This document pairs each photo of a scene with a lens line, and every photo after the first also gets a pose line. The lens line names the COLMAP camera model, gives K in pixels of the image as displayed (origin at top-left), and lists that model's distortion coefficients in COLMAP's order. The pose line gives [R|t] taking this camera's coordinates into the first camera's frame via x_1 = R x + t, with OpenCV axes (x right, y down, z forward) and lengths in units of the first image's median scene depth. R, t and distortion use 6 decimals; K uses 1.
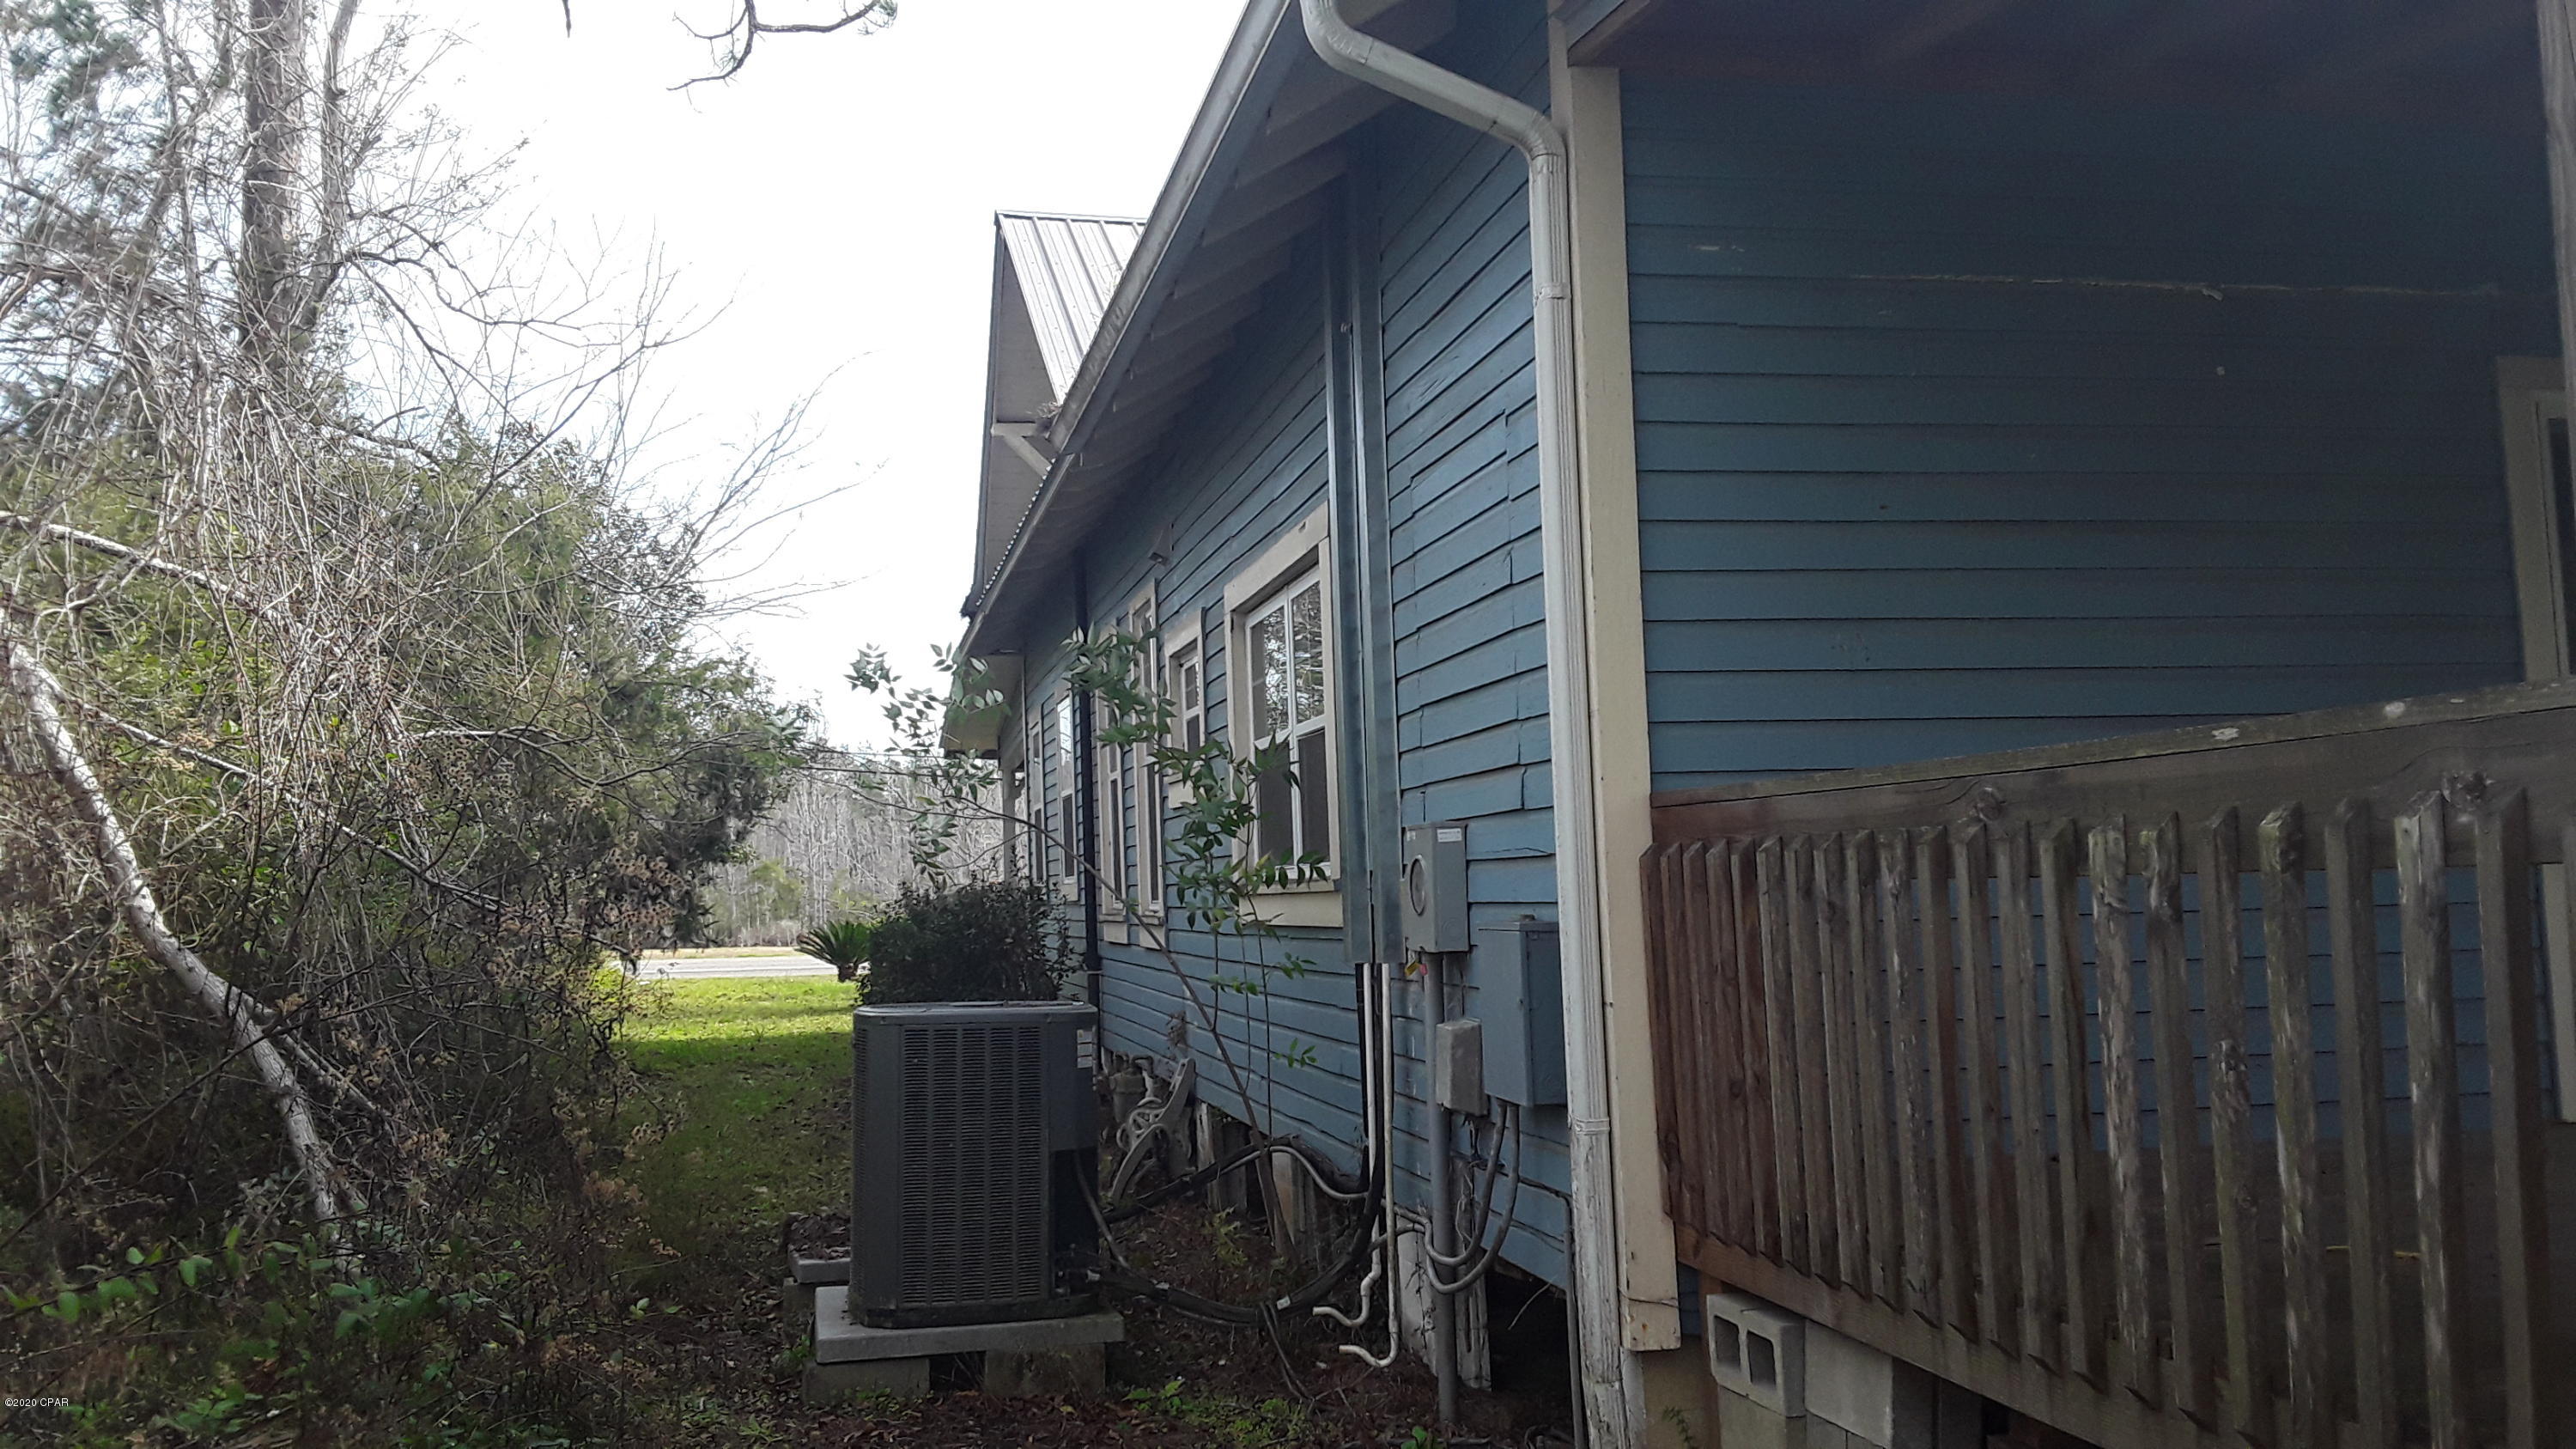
lens RADIAL K [[2251.1, 0, 1257.8], [0, 2251.1, 730.5], [0, 0, 1]] dist [0.018543, 0.000989]
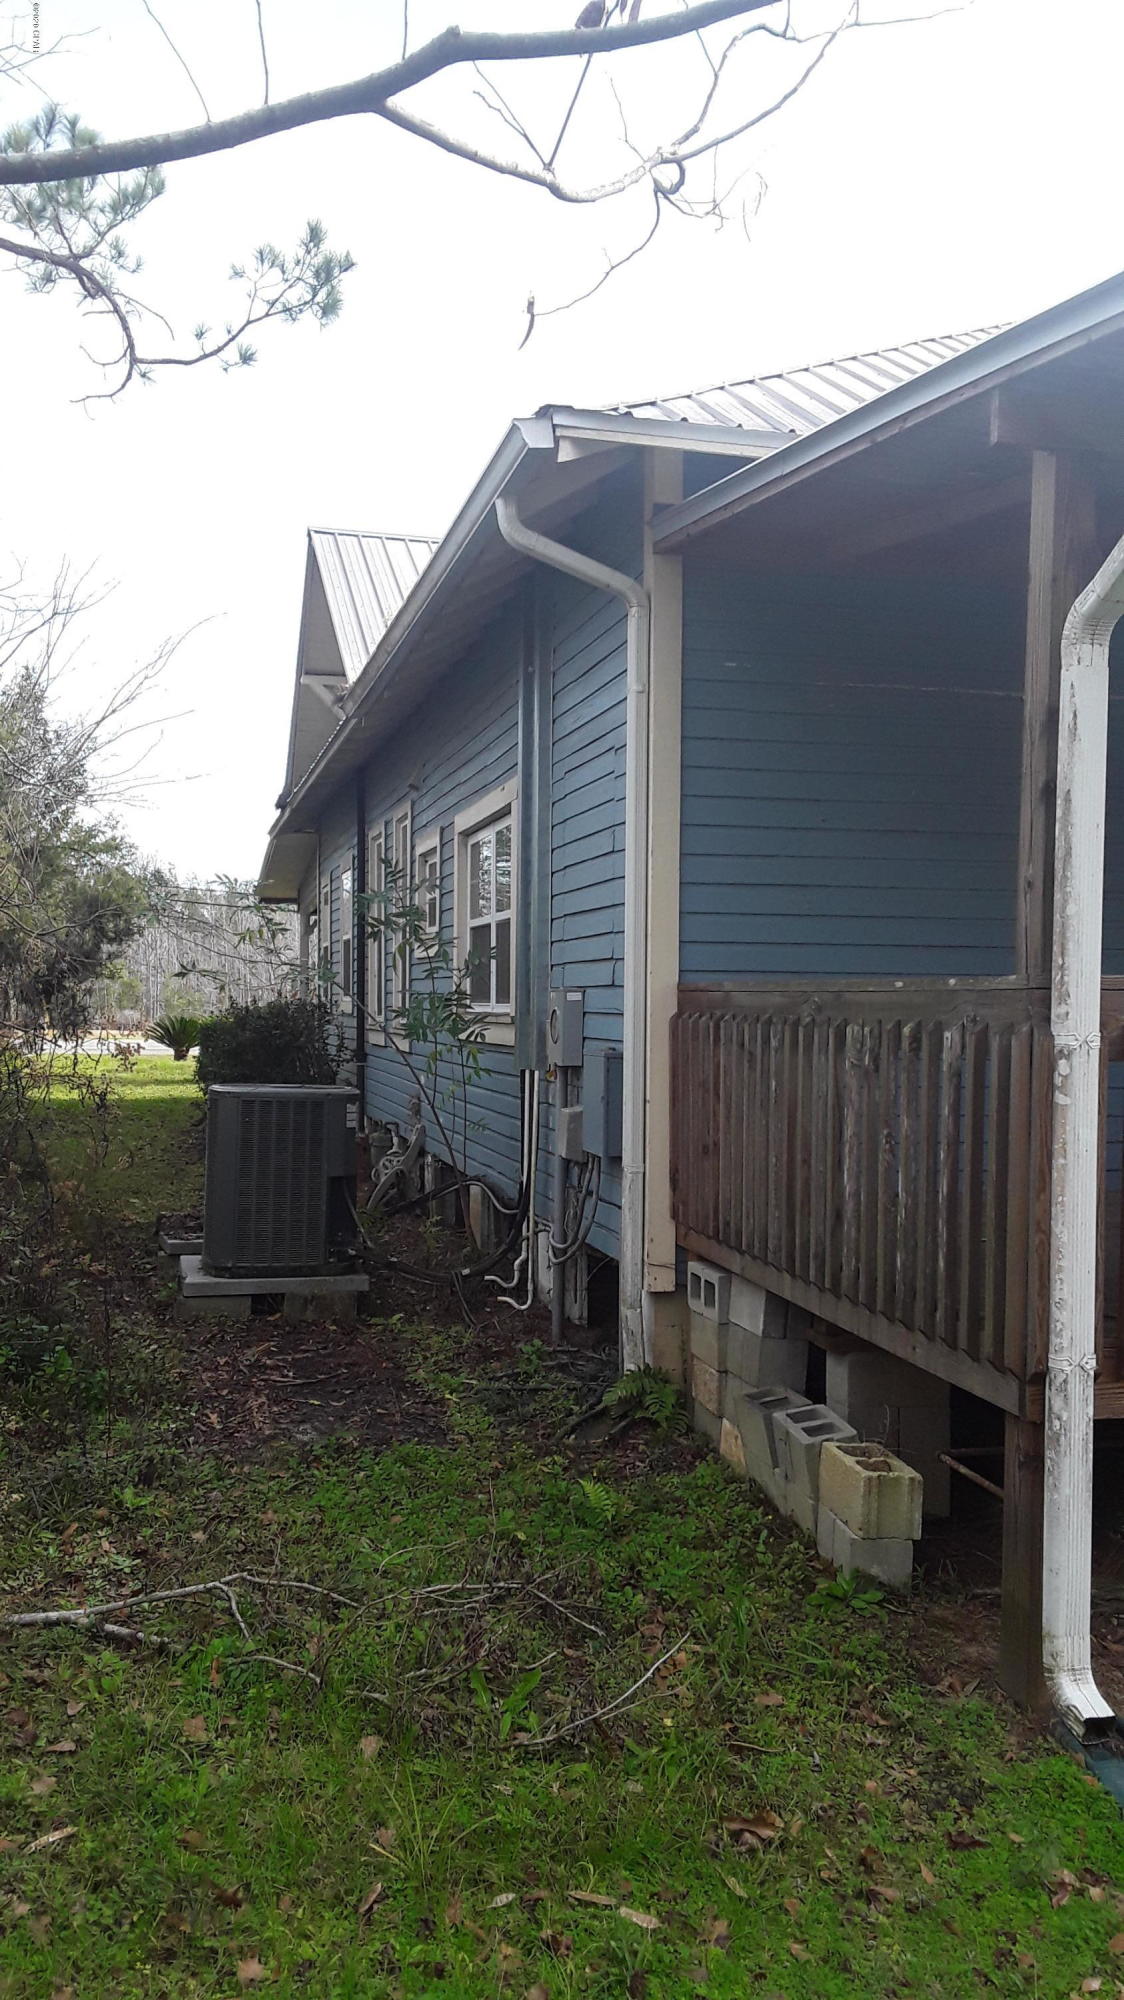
lens RADIAL K [[1747.5, 0, 562.0], [0, 1747.5, 1000.0], [0, 0, 1]] dist [0.018543, 0.000989]
pose [[0.998523, 0.038241, 0.038604, 0.023335], [-0.040860, 0.996745, 0.069502, -0.035621], [-0.035821, -0.070977, 0.996835, -0.257264]]
